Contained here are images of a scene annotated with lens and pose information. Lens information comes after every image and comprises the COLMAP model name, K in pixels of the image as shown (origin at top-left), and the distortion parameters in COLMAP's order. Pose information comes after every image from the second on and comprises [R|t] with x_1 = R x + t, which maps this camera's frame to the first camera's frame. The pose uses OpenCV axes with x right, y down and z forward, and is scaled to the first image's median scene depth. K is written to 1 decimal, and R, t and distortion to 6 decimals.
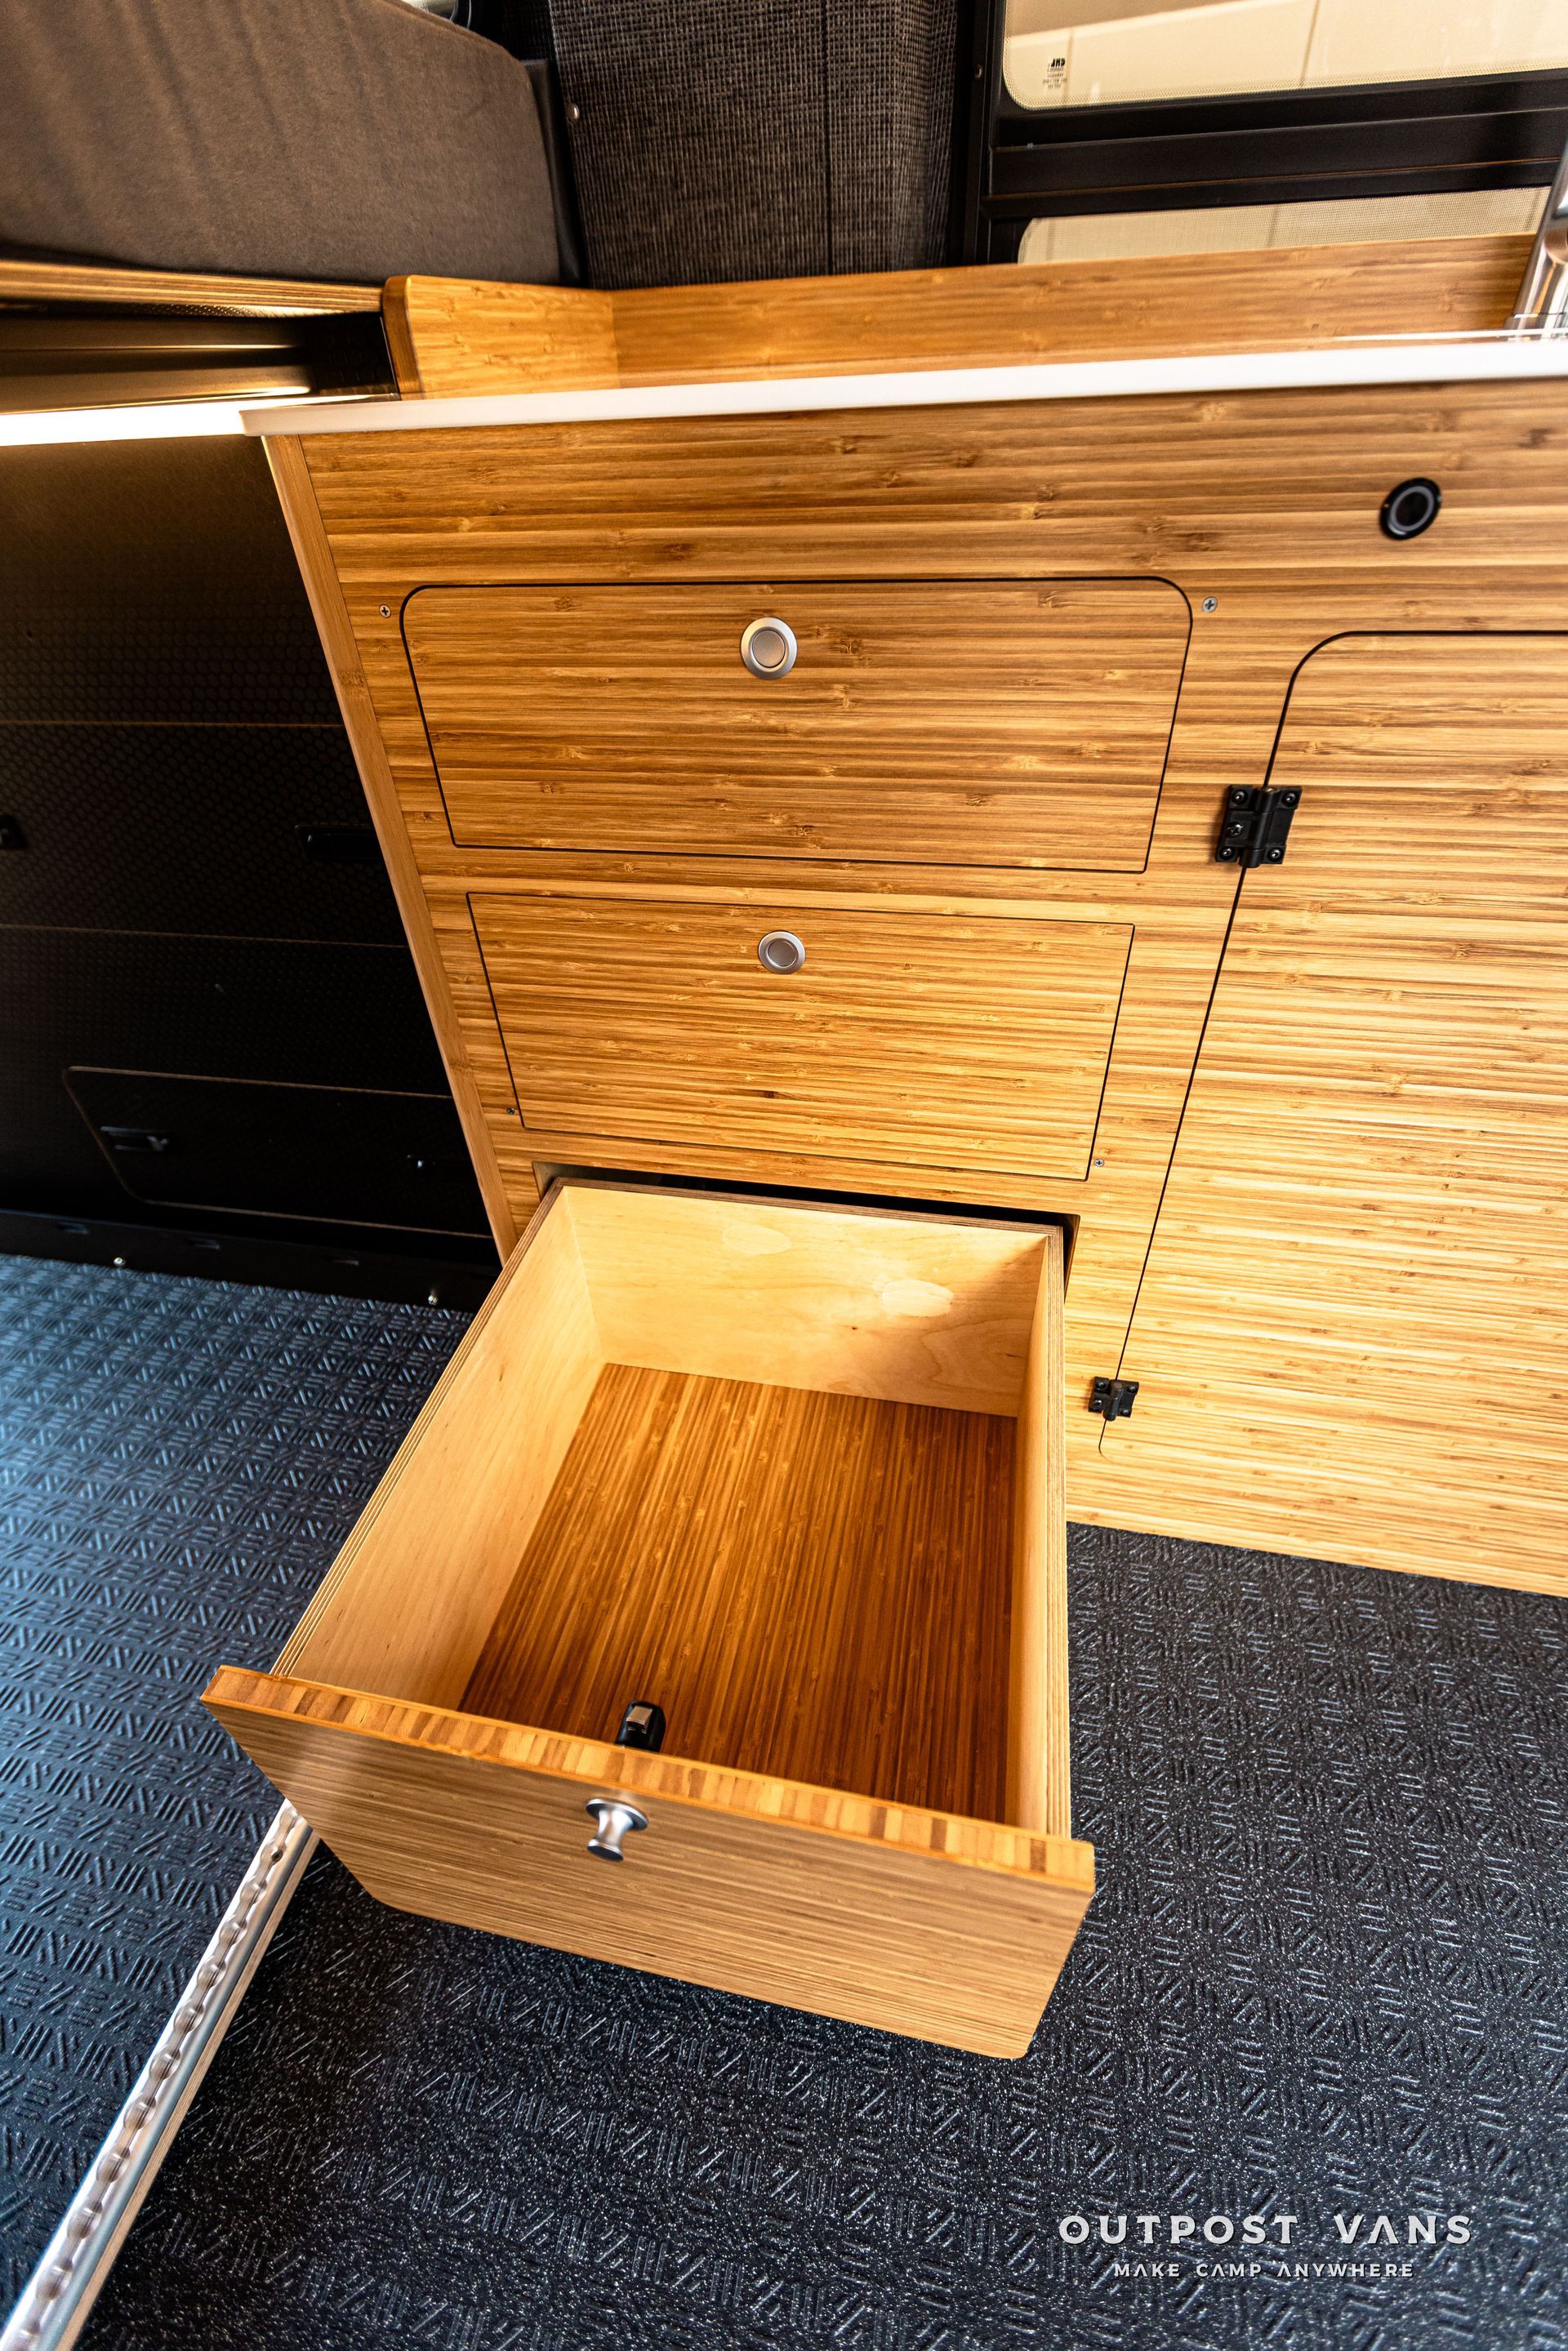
lens RADIAL K [[1031.4, 0, 783.2], [0, 1031.4, 1180.6], [0, 0, 1]] dist [-0.000411, -0.000186]
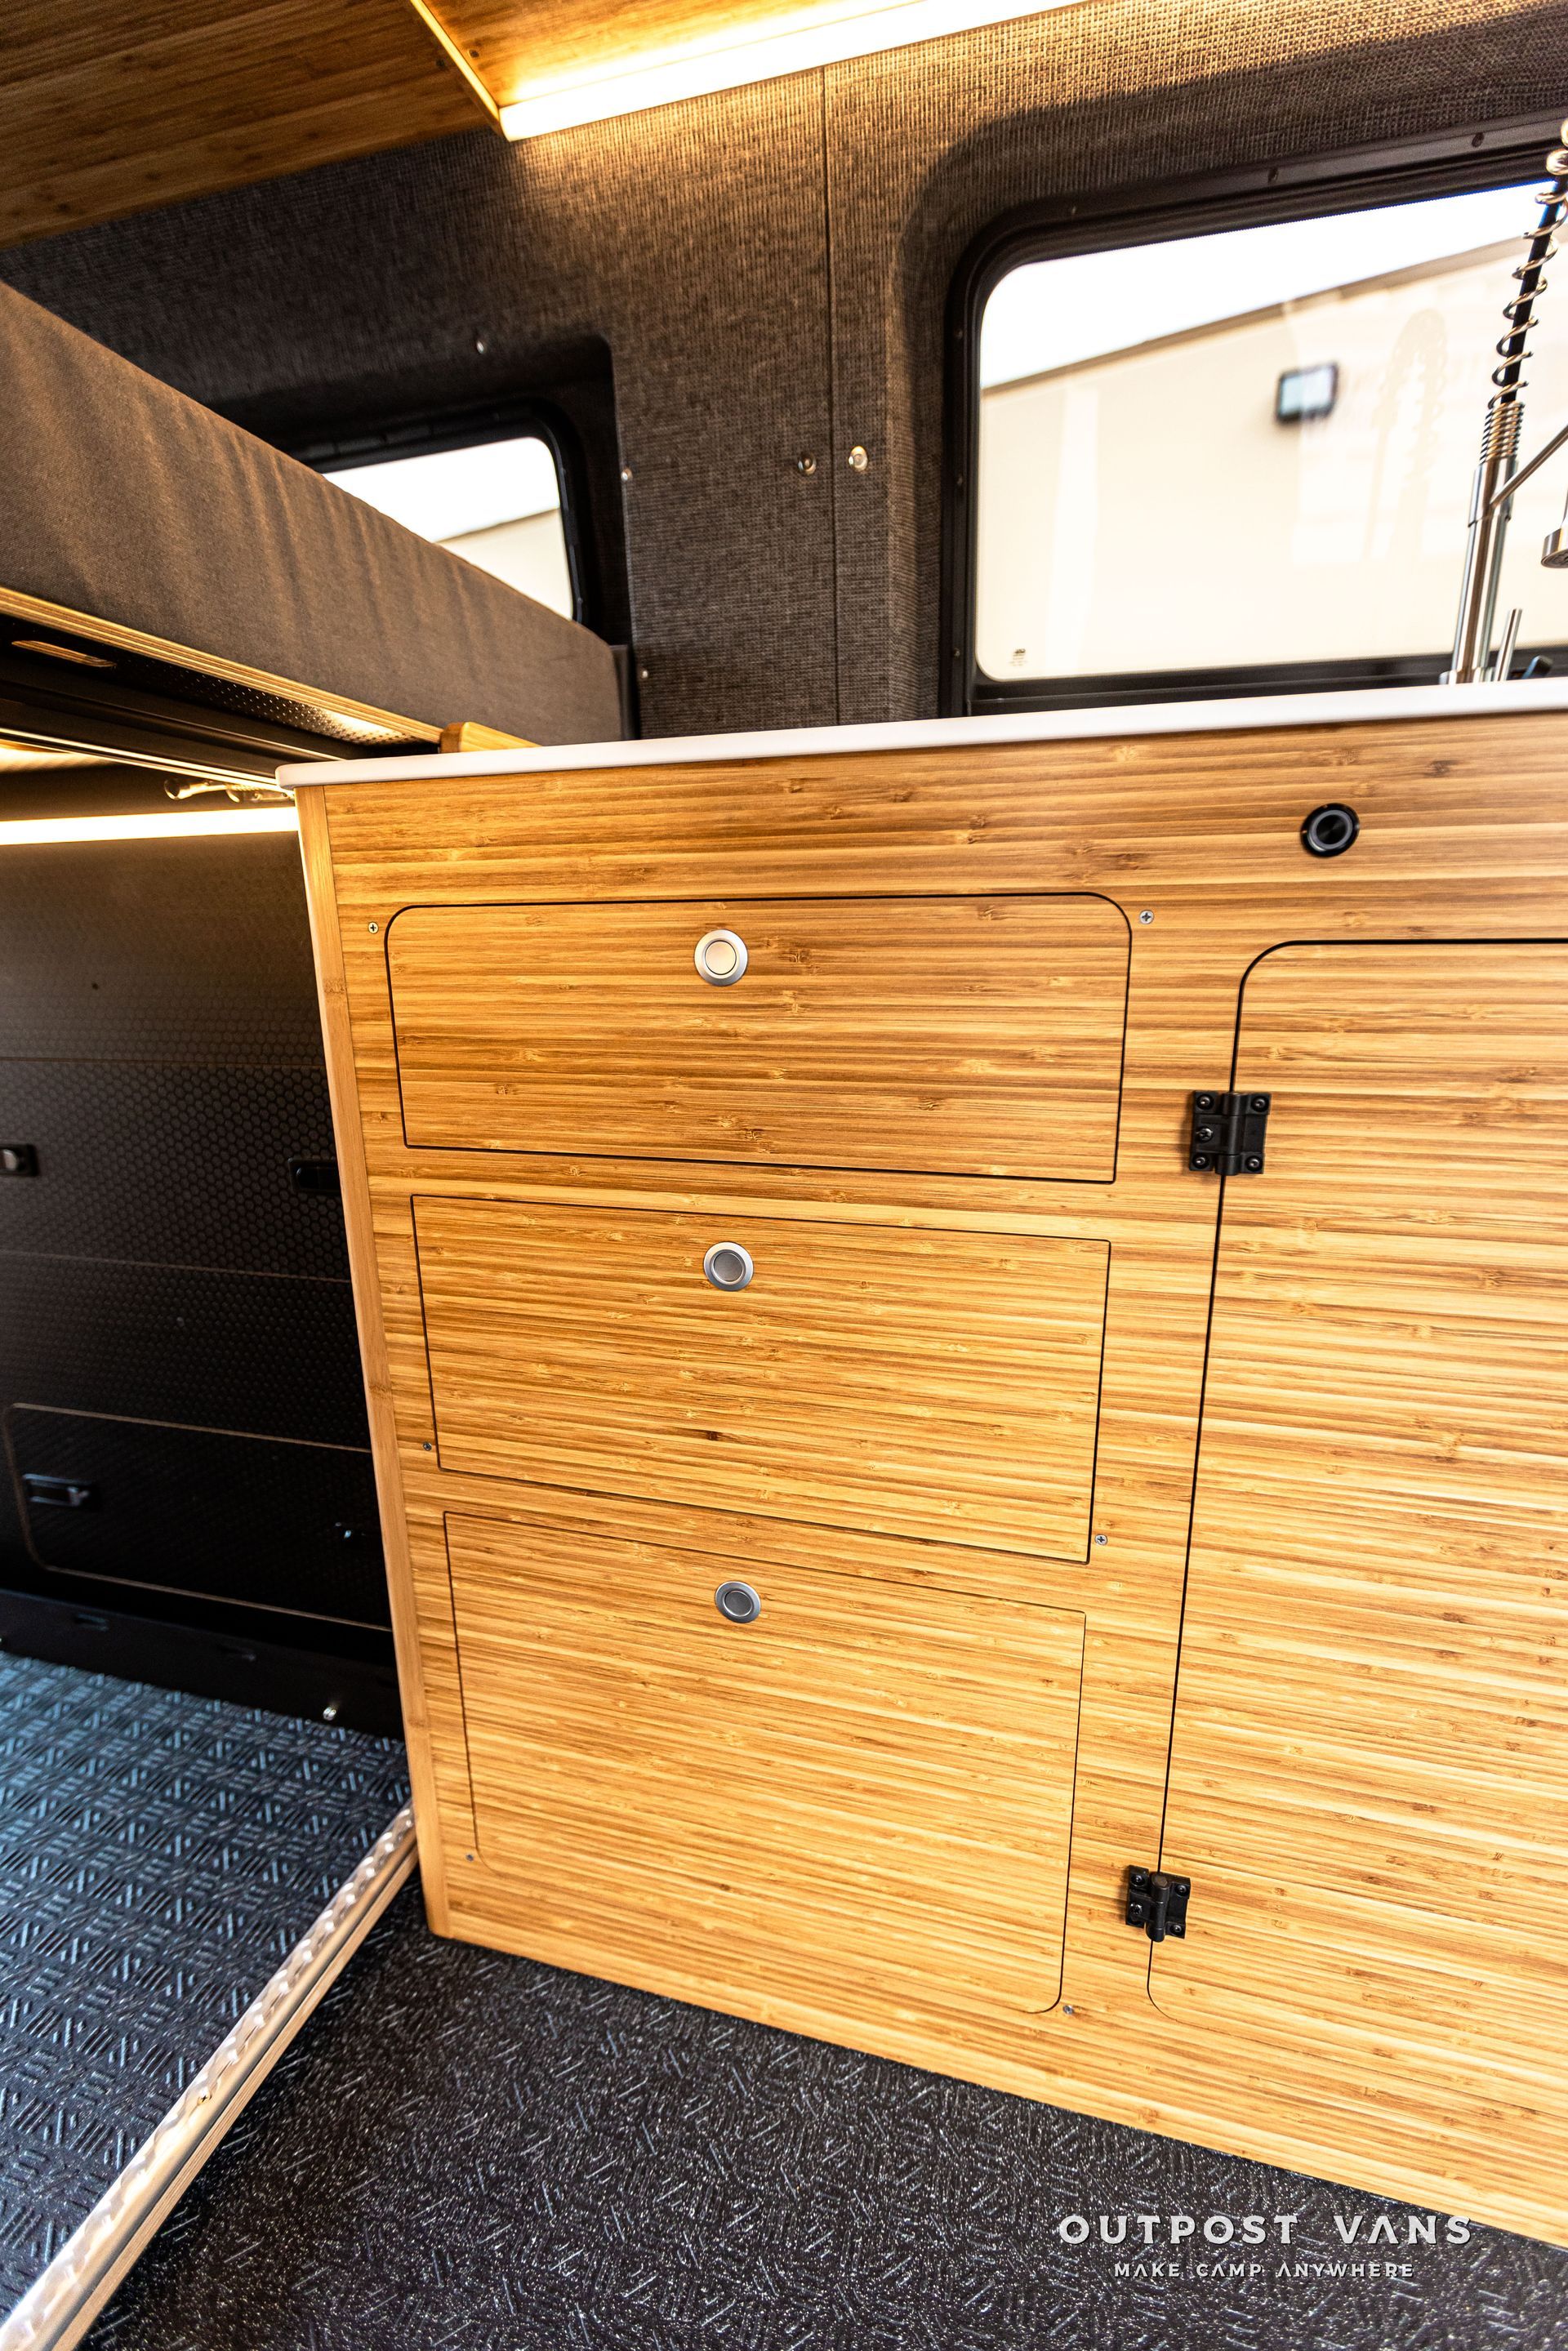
lens RADIAL K [[1031.4, 0, 783.2], [0, 1031.4, 1180.6], [0, 0, 1]] dist [-0.000411, -0.000186]
pose [[0.997230, 0.043004, -0.060689, 0.109344], [-0.064694, 0.904093, -0.422409, 0.104673], [0.036703, 0.425165, 0.904371, 0.152484]]
